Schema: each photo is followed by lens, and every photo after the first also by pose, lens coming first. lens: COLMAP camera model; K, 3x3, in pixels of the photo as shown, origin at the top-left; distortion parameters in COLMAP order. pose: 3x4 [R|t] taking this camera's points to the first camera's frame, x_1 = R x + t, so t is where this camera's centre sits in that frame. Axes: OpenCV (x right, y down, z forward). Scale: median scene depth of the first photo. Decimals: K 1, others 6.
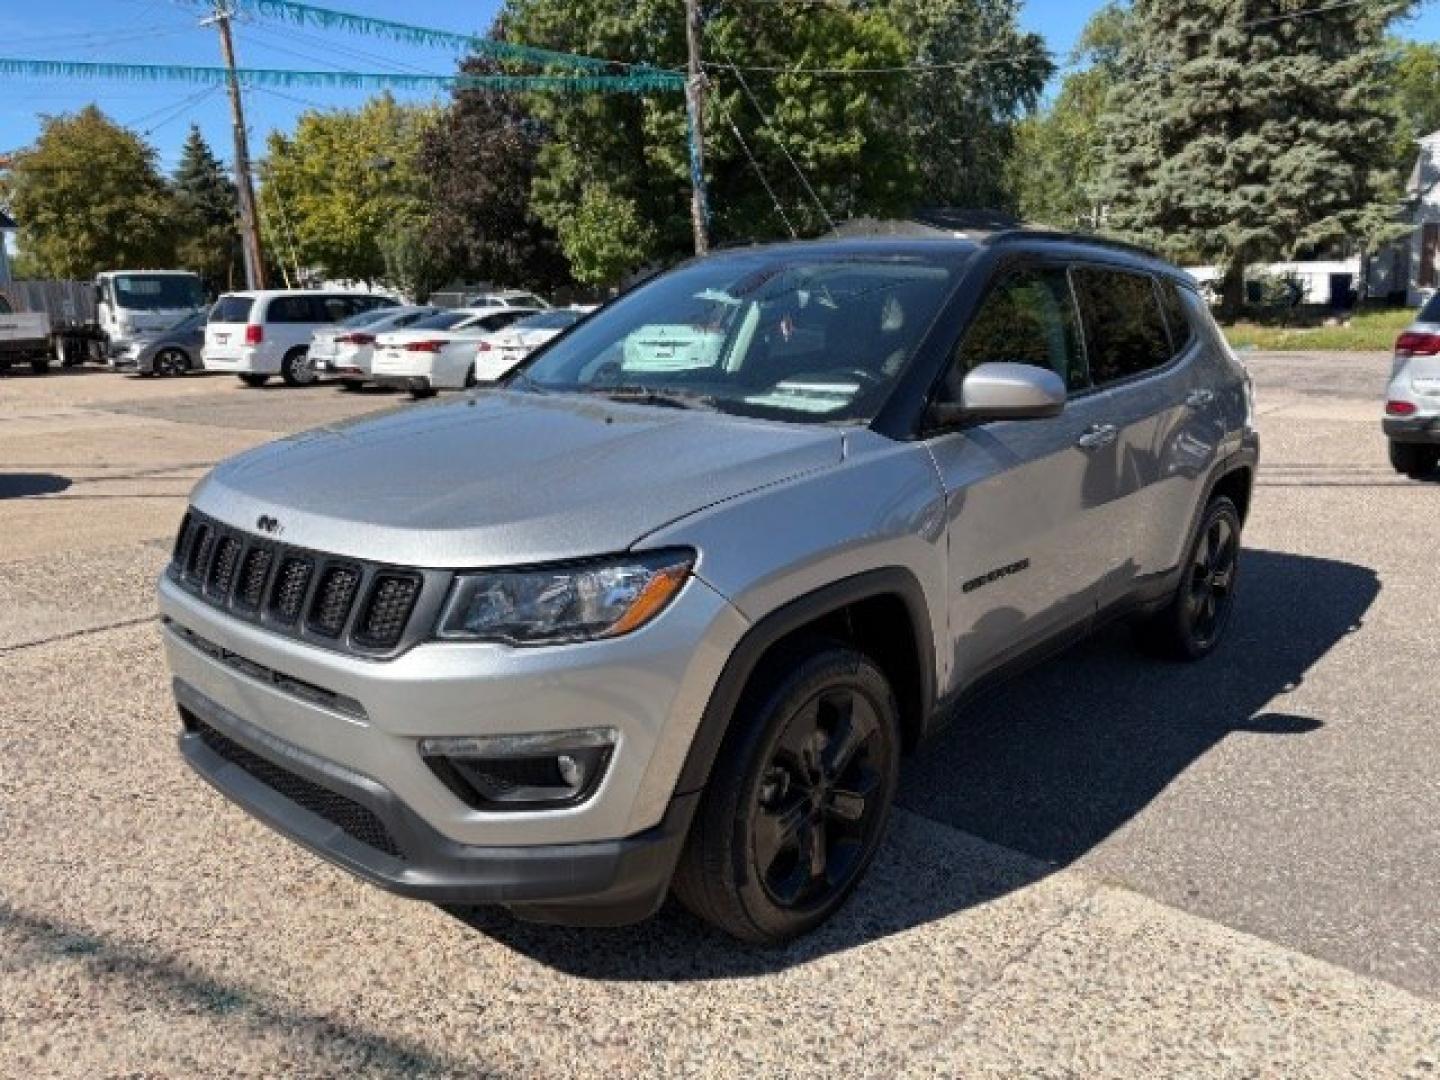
lens RADIAL K [[1091.6, 0, 723.2], [0, 1091.6, 595.2], [0, 0, 1]] dist [-0.000082, -0.060721]
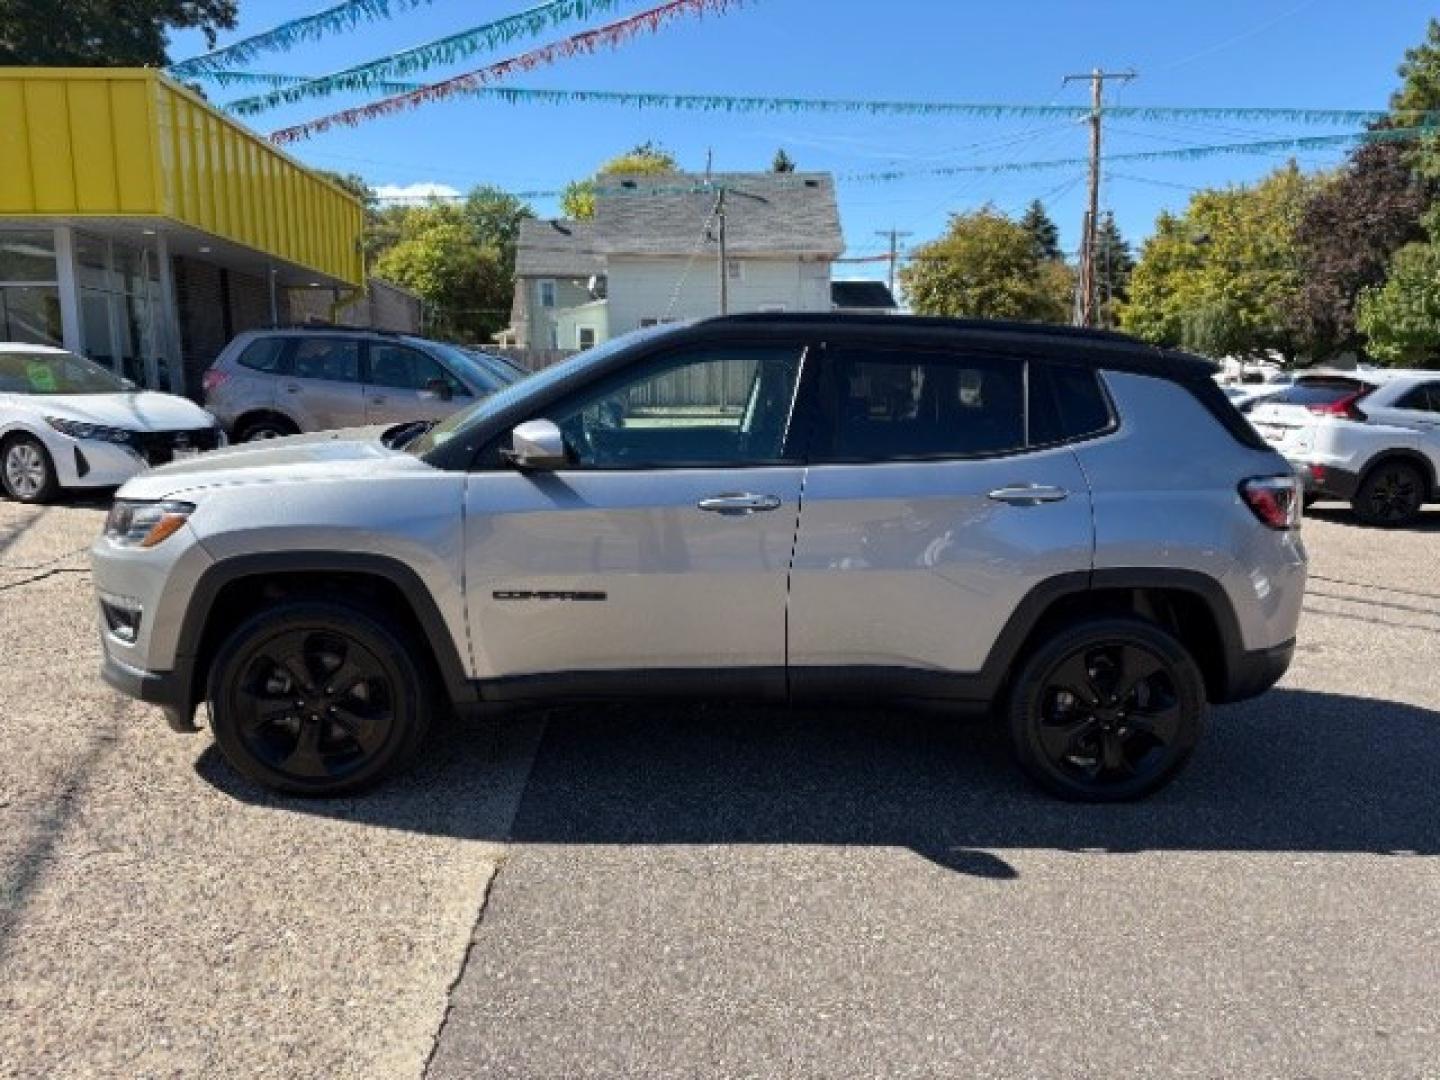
lens RADIAL K [[1102.3, 0, 720.0], [0, 1102.3, 540.0], [0, 0, 1]] dist [0.070724, -0.085899]
pose [[0.682326, 0.130230, -0.719355, 0.113764], [-0.212339, 0.976887, -0.024556, -0.008046], [0.699531, 0.169503, 0.694209, 0.023760]]
